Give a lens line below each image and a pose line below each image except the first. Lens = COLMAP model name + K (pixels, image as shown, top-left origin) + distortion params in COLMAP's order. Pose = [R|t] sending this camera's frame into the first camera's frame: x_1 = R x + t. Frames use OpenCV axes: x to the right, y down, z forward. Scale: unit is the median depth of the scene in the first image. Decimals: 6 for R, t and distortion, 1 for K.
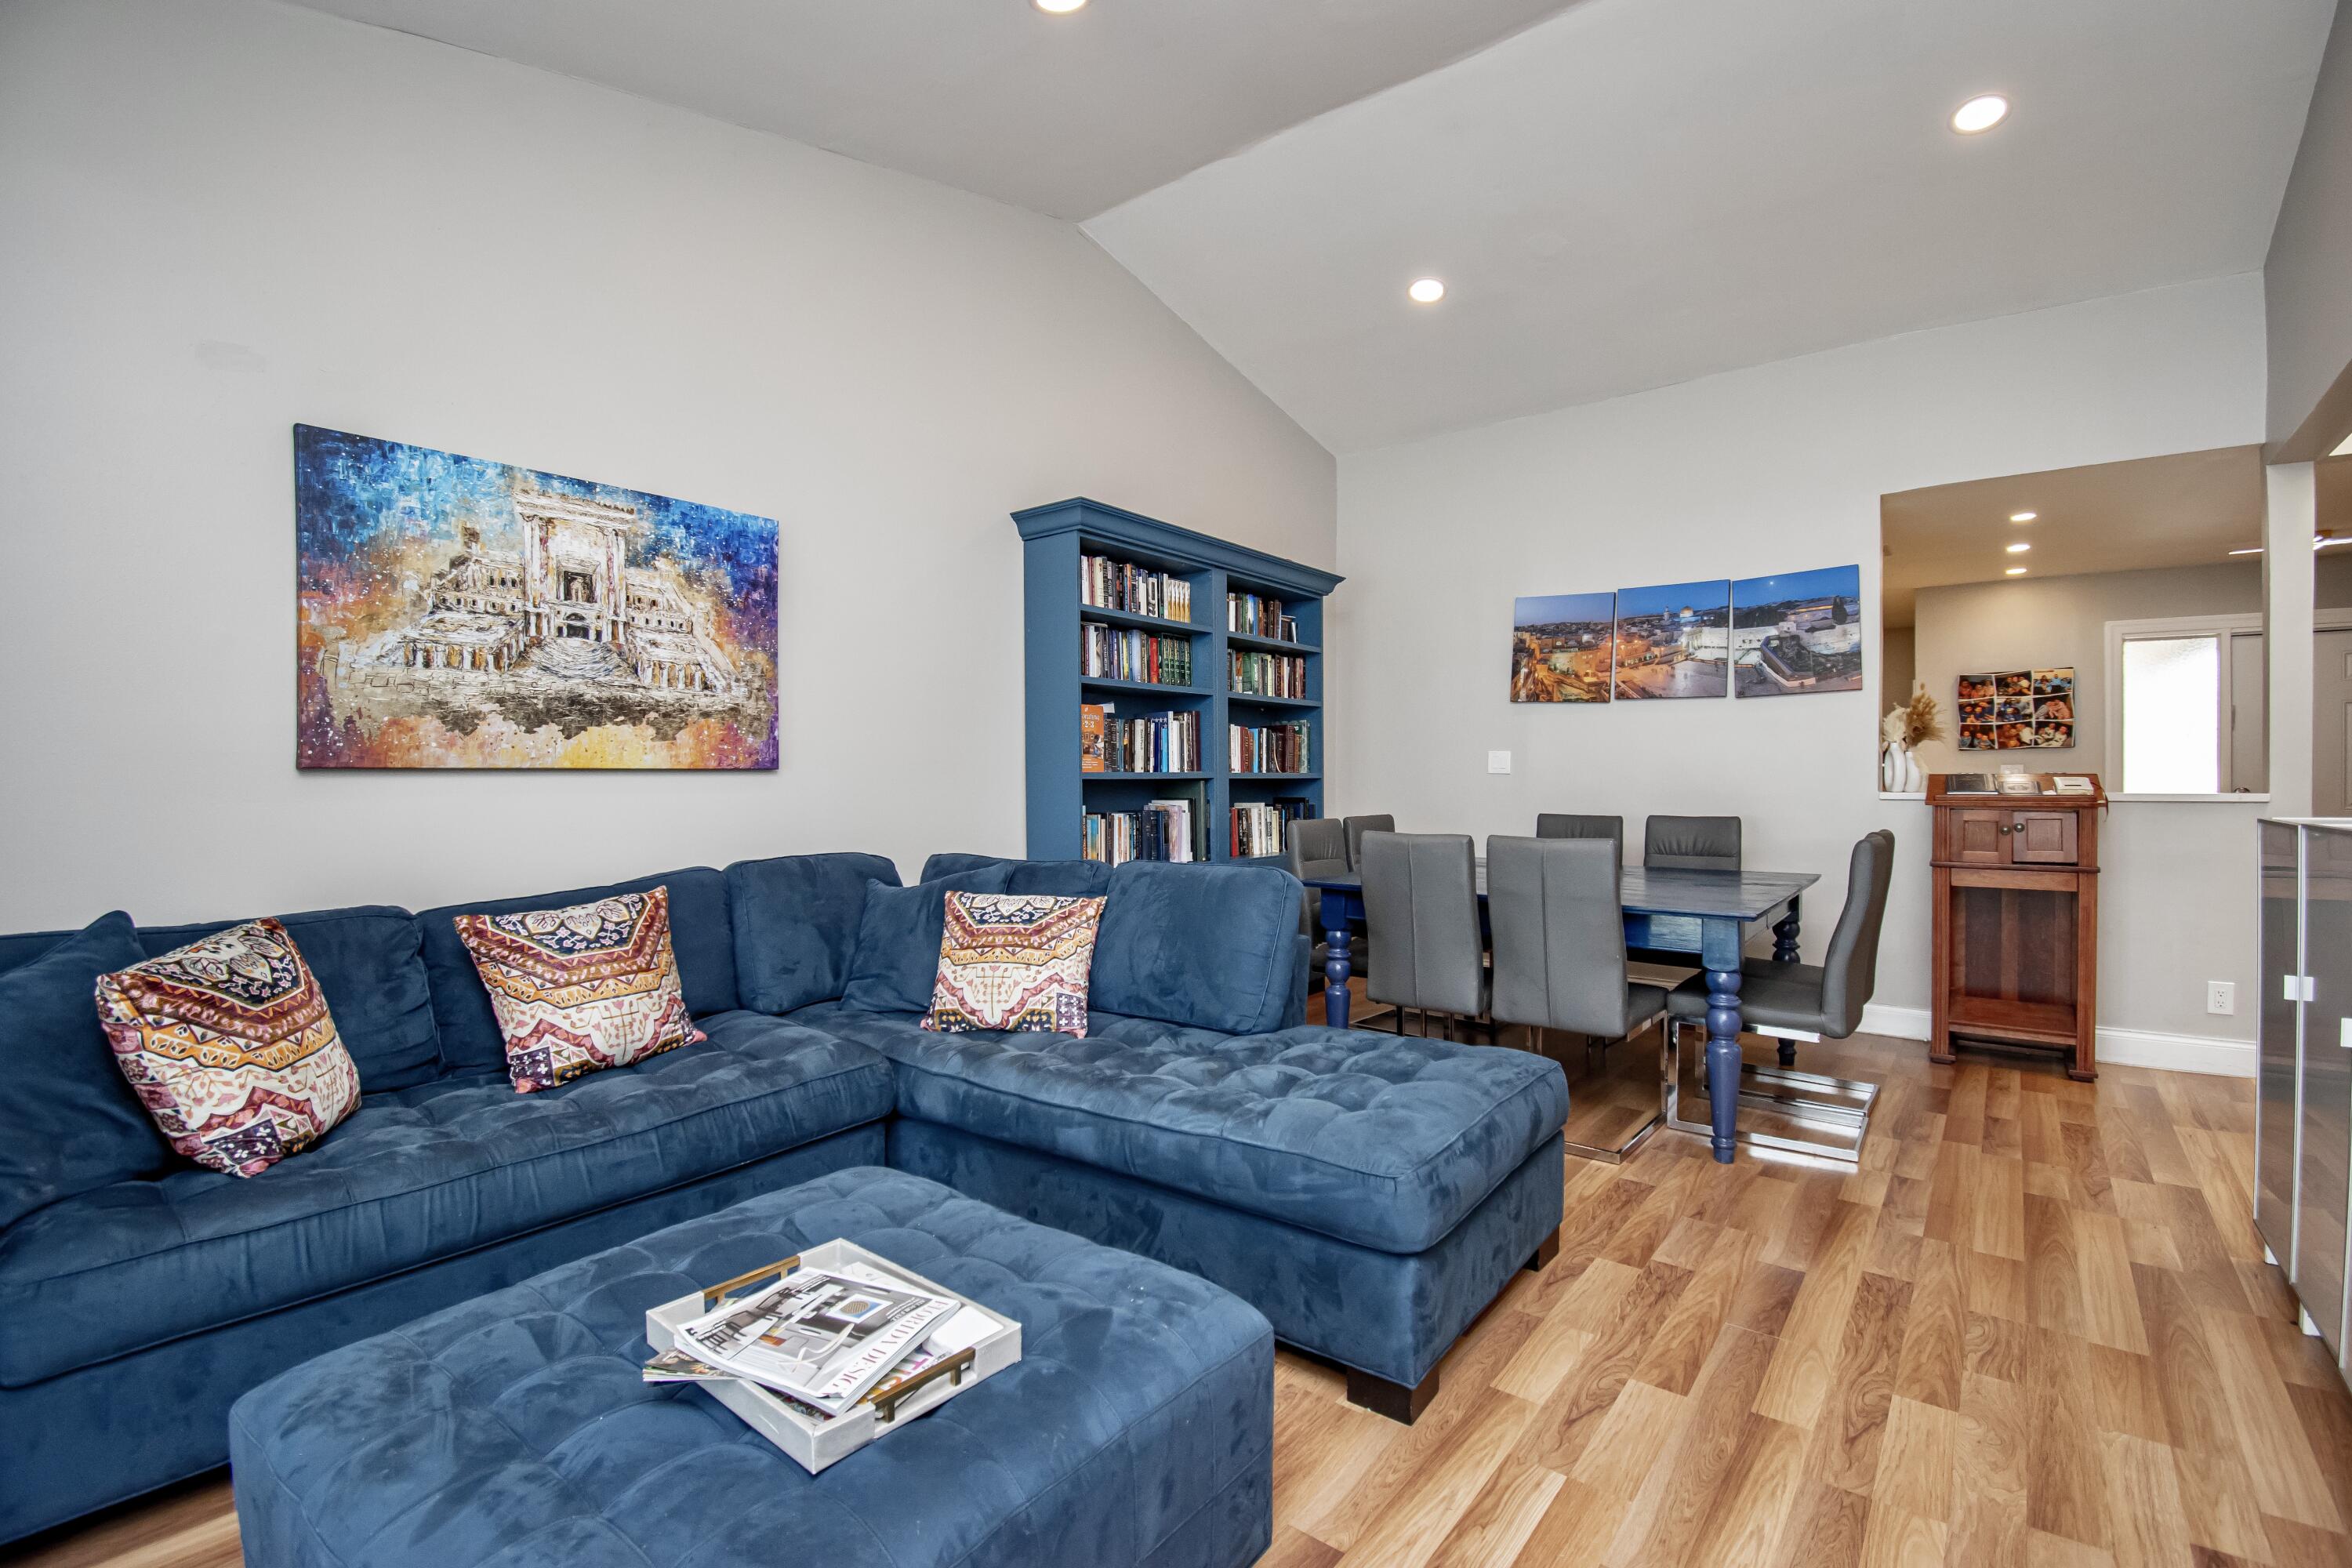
lens RADIAL K [[1041.2, 0, 1186.3], [0, 1041.2, 787.6], [0, 0, 1]] dist [0.018750, -0.023612]
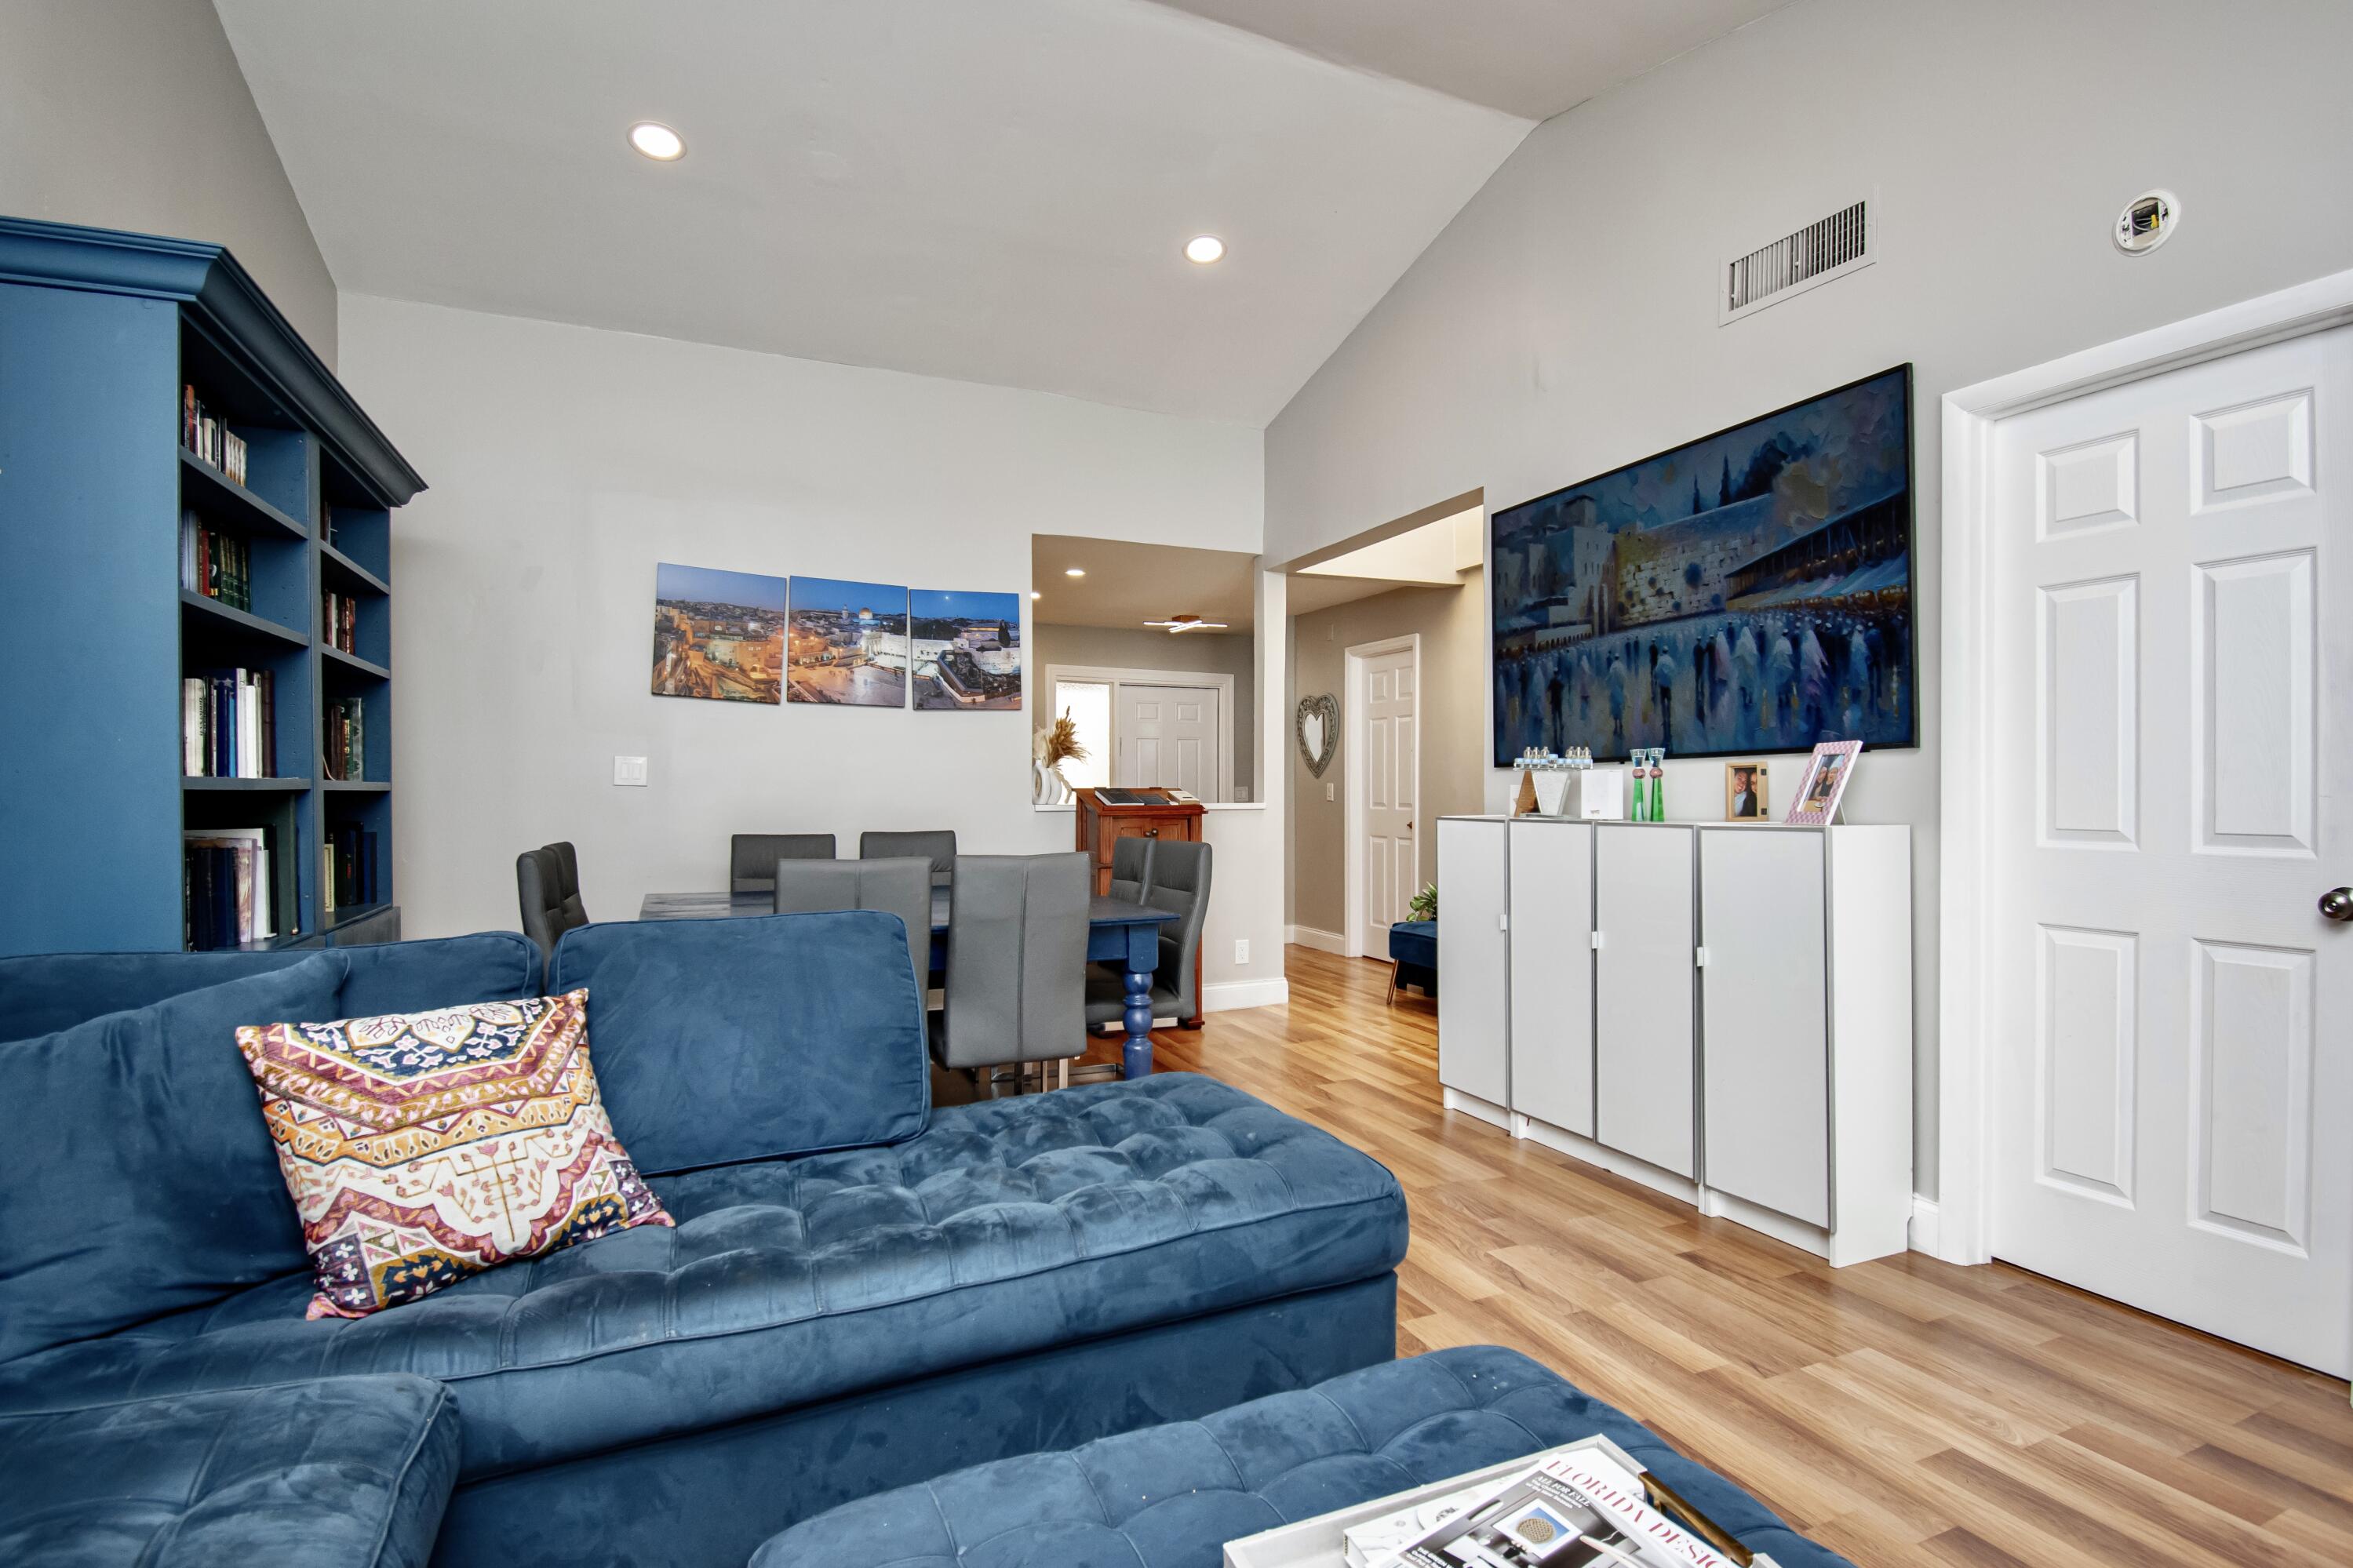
lens RADIAL K [[1174.2, 0, 1245.7], [0, 1174.2, 790.9], [0, 0, 1]] dist [0.023334, -0.027767]
pose [[0.450023, 0.002624, 0.893013, -0.371960], [0.007777, 0.999946, -0.006857, 0.000384], [-0.892983, 0.010031, 0.449979, 0.270095]]
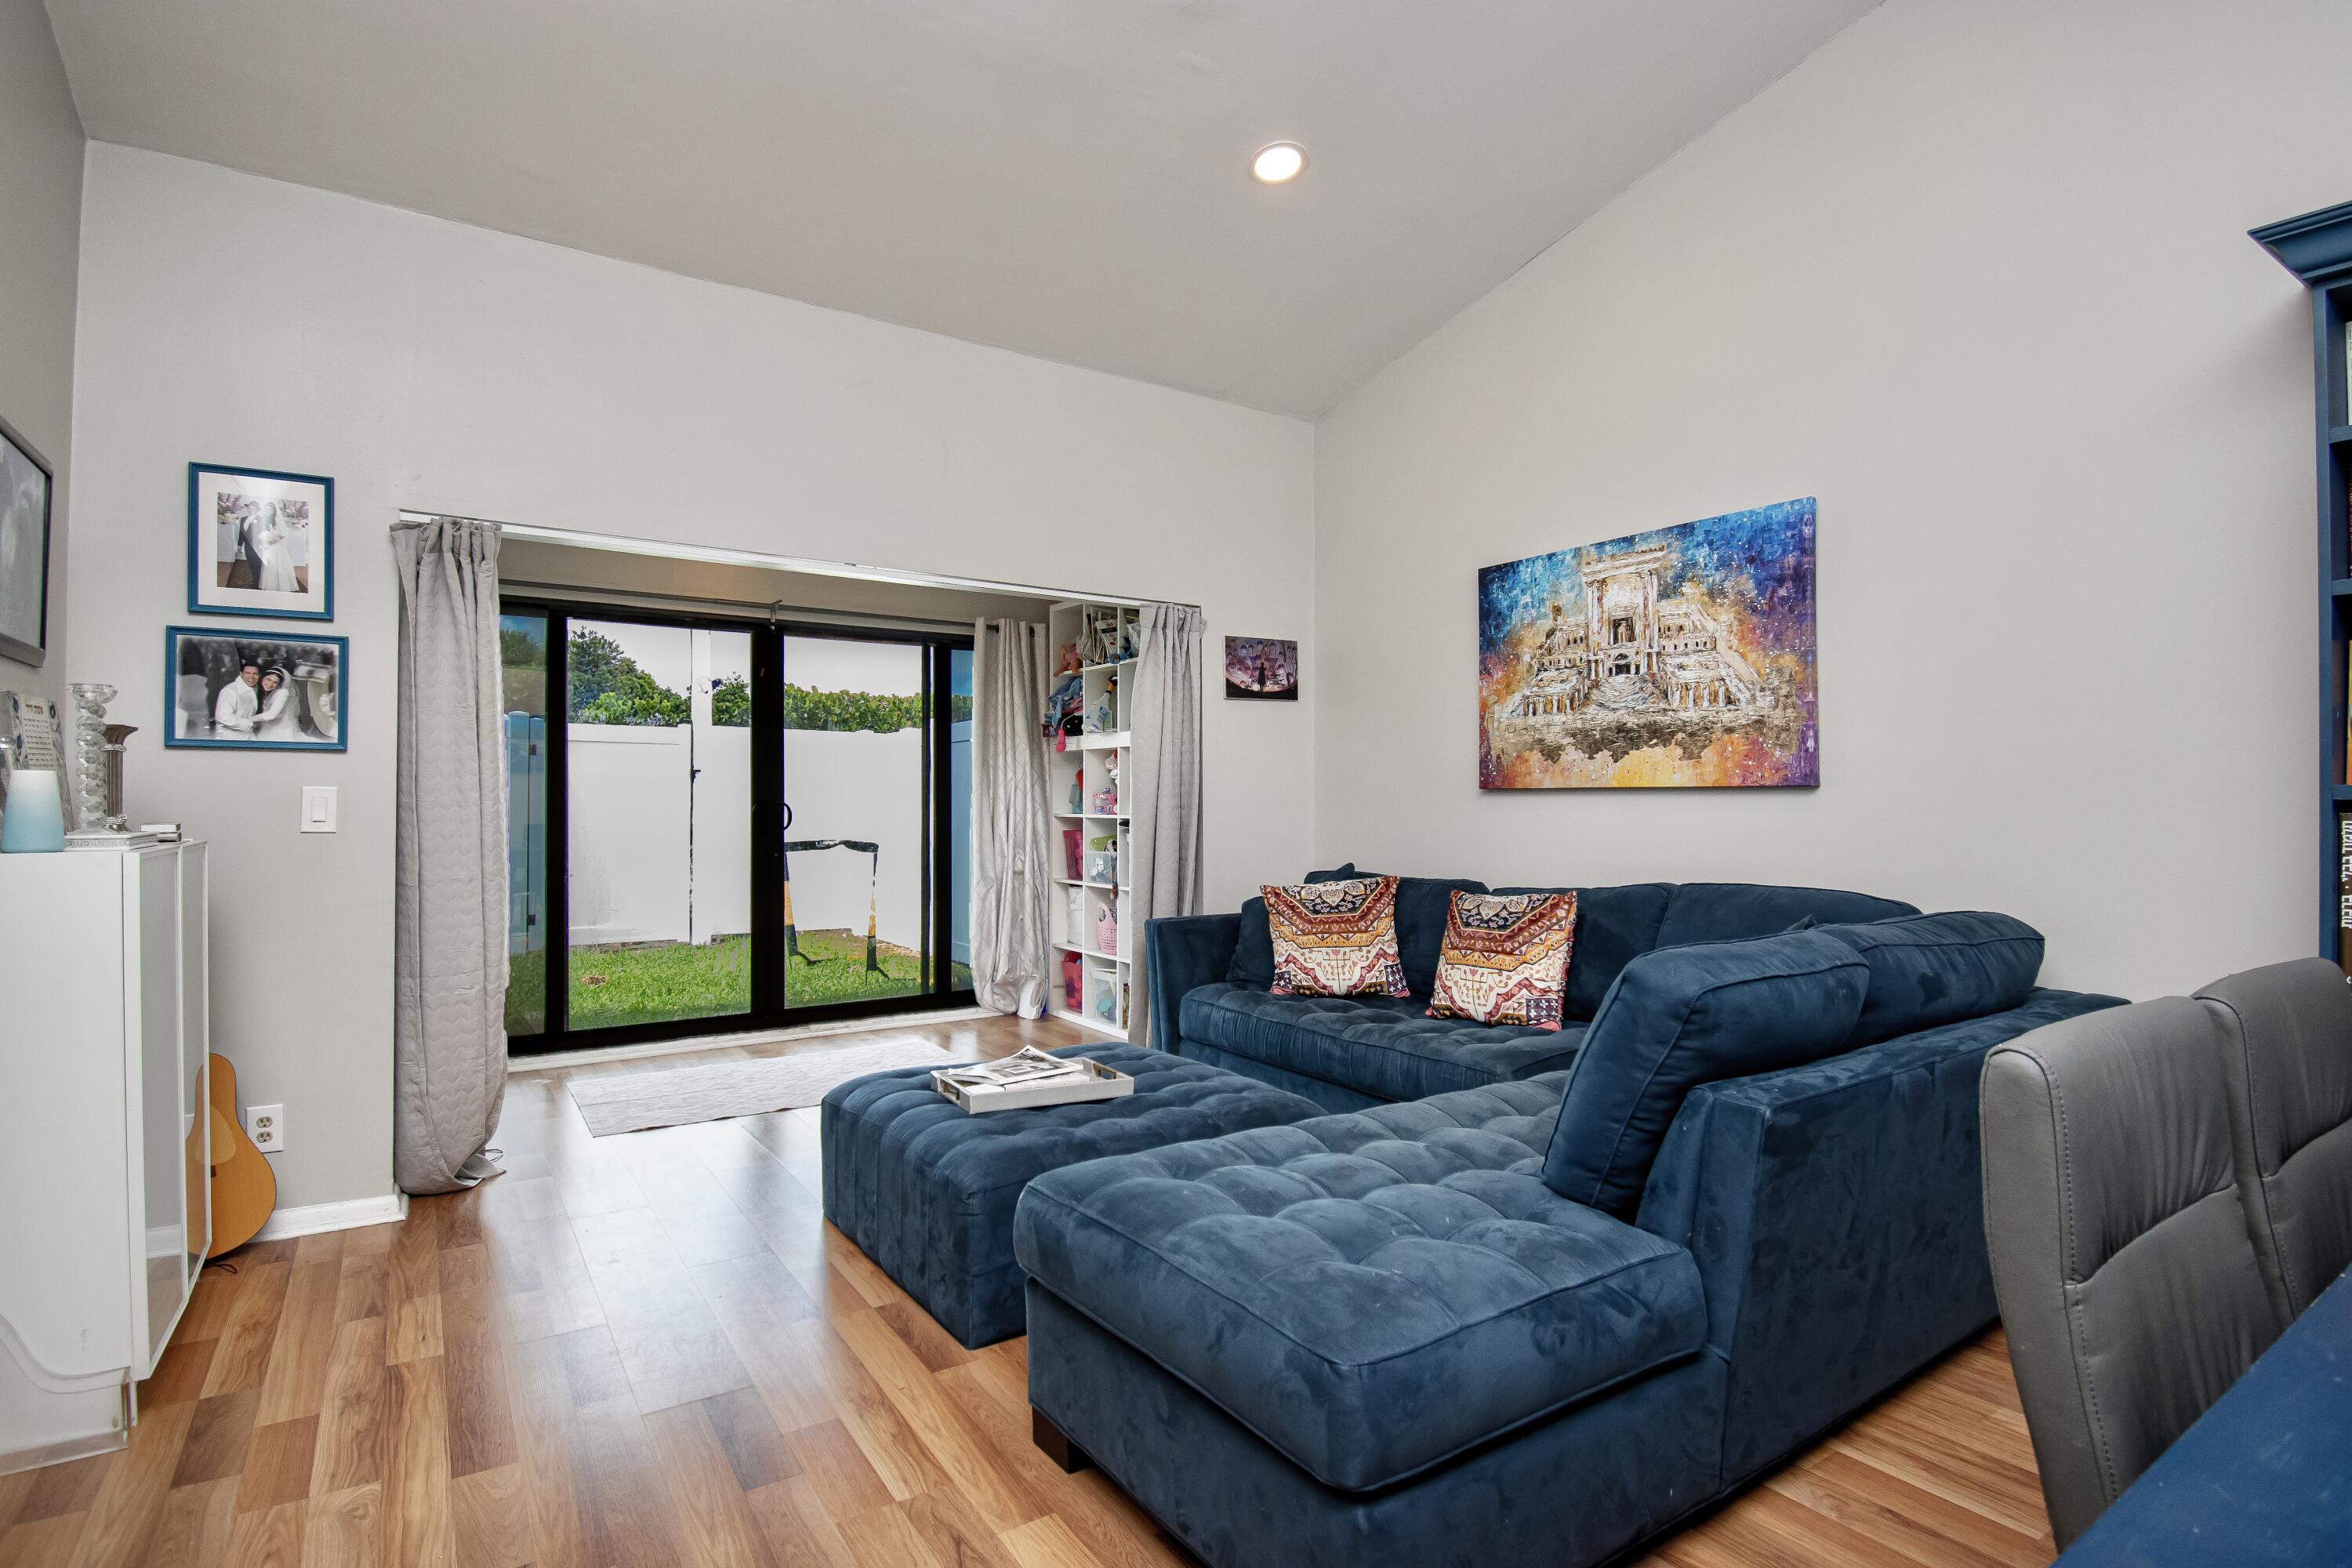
lens RADIAL K [[1157.8, 0, 1189.0], [0, 1157.8, 791.4], [0, 0, 1]] dist [0.013491, -0.000214]
pose [[-0.315779, 0.001552, -0.948831, 0.544952], [-0.005956, 0.999976, 0.003617, -0.010978], [0.948814, 0.006793, -0.315762, 0.658729]]
